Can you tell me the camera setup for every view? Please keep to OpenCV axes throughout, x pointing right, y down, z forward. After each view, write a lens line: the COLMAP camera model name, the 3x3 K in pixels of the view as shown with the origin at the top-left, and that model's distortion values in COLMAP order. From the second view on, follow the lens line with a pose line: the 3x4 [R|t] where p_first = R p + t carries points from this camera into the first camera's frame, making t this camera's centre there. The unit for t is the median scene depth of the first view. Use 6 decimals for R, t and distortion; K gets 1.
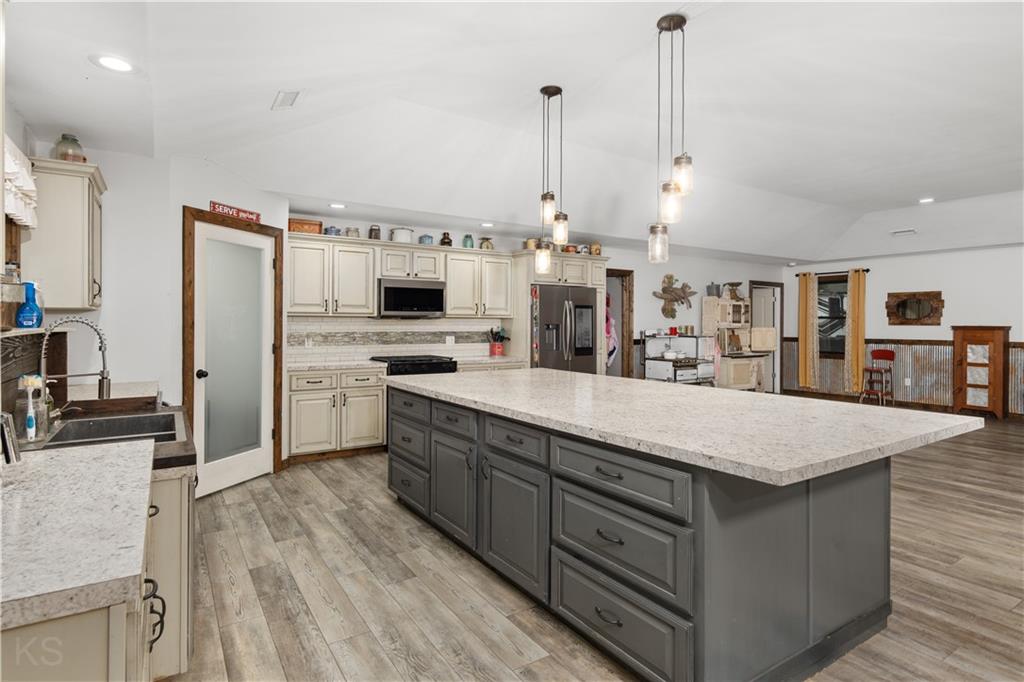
lens RADIAL K [[545.8, 0, 515.9], [0, 545.8, 320.5], [0, 0, 1]] dist [-0.000381, -0.000556]
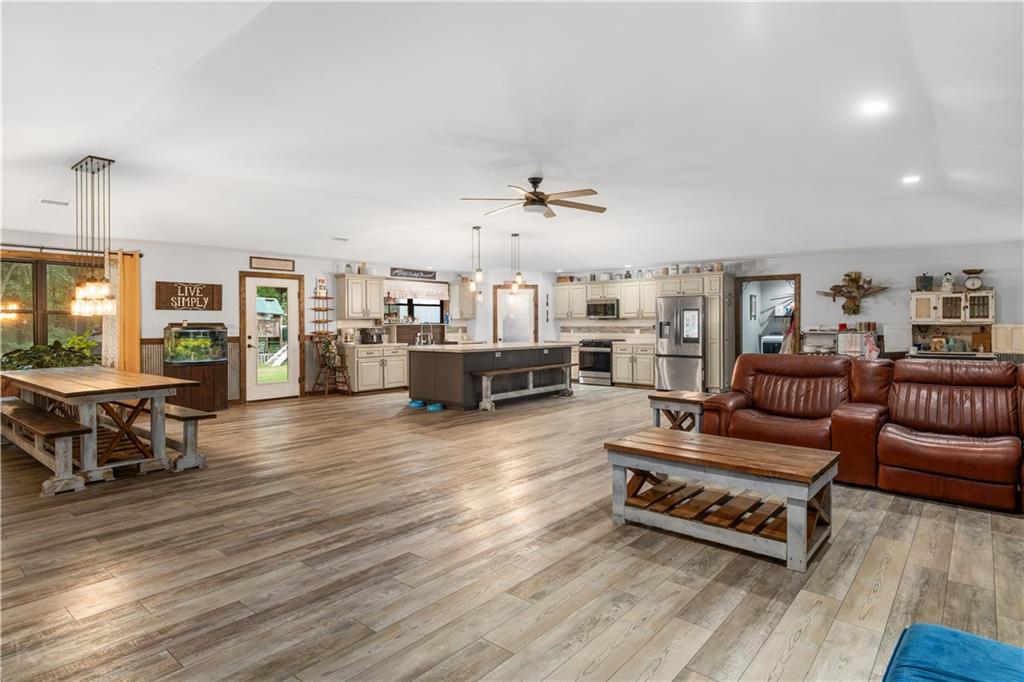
lens RADIAL K [[545.8, 0, 515.9], [0, 545.8, 320.5], [0, 0, 1]] dist [-0.000381, -0.000556]
pose [[0.288934, -0.012302, -0.957270, 1.519832], [0.005920, 0.999921, -0.011063, 0.019217], [0.957331, -0.002470, 0.288984, 0.135705]]
